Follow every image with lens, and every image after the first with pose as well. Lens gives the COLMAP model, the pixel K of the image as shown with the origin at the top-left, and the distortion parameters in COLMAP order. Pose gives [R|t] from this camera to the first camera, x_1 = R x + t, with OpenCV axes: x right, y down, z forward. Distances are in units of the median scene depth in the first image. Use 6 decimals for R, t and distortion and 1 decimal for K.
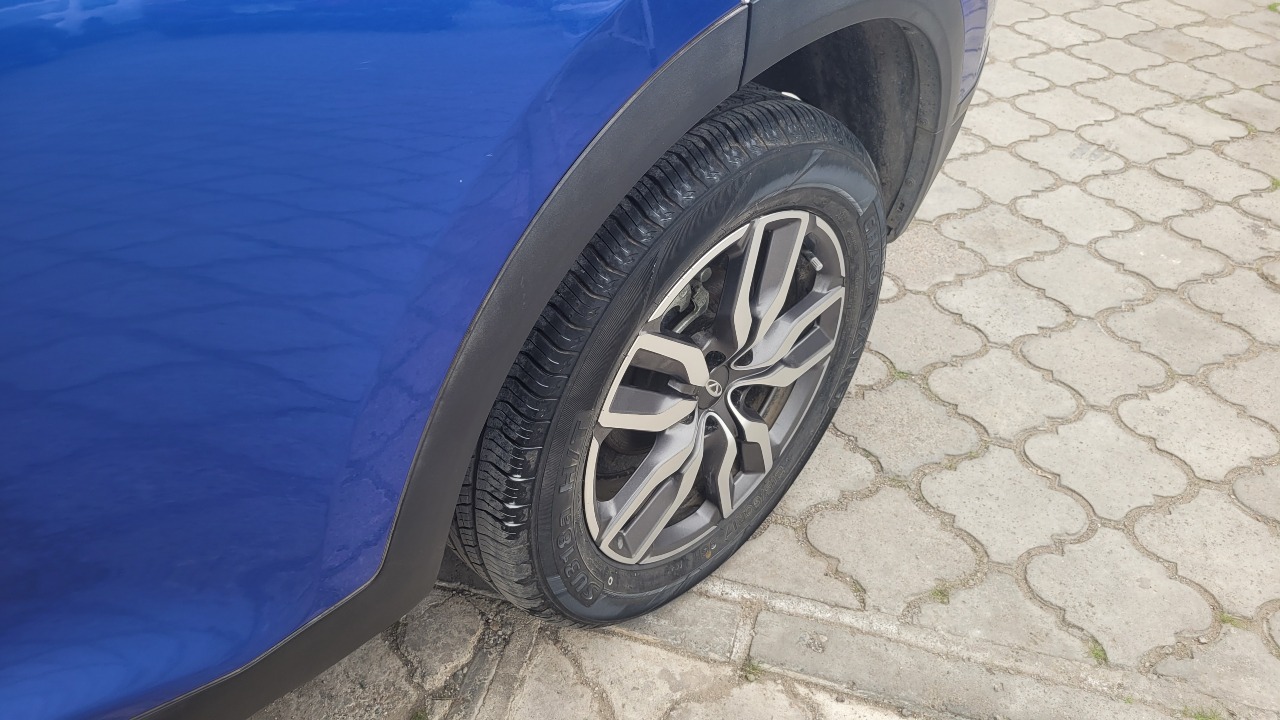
lens RADIAL K [[992.1, 0, 629.7], [0, 992.1, 360.1], [0, 0, 1]] dist [0.028382, -0.011811]
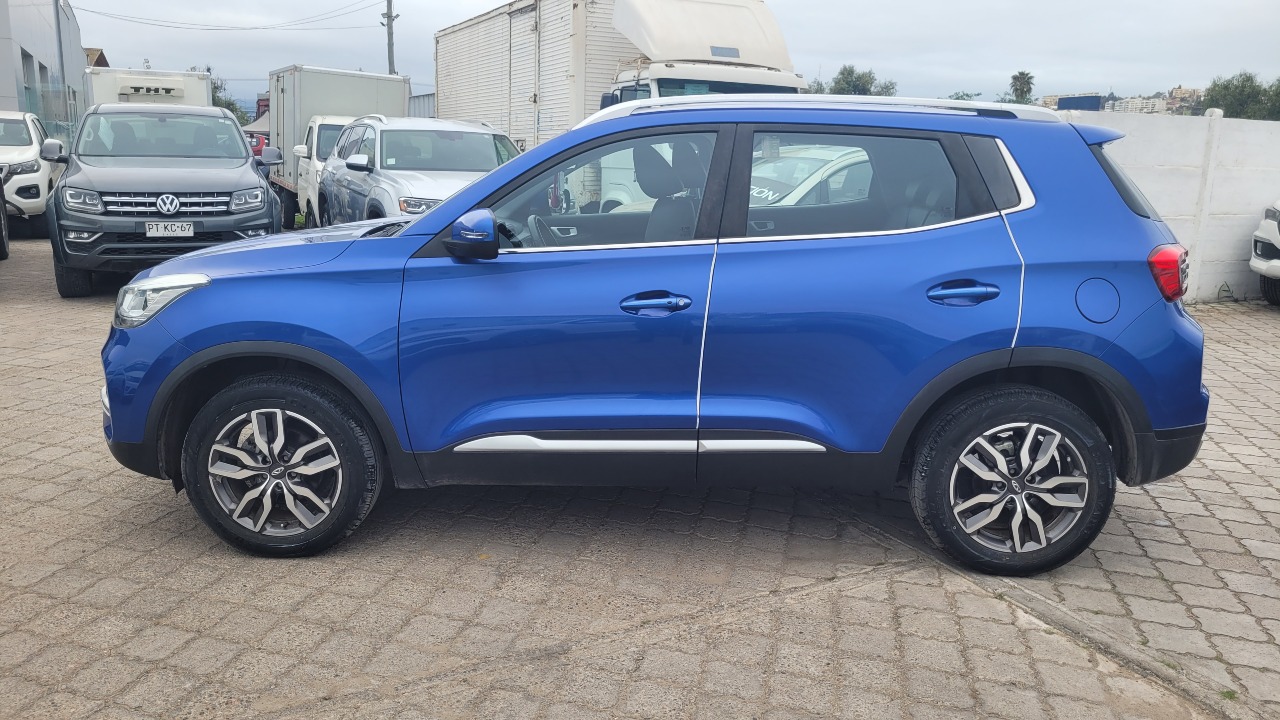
lens RADIAL K [[992.1, 0, 629.7], [0, 992.1, 360.1], [0, 0, 1]] dist [0.028382, -0.011811]
pose [[0.681689, 0.158626, -0.714239, 1.166462], [-0.485854, 0.828040, -0.279812, 0.947841], [0.547033, 0.537761, 0.641535, -1.471249]]
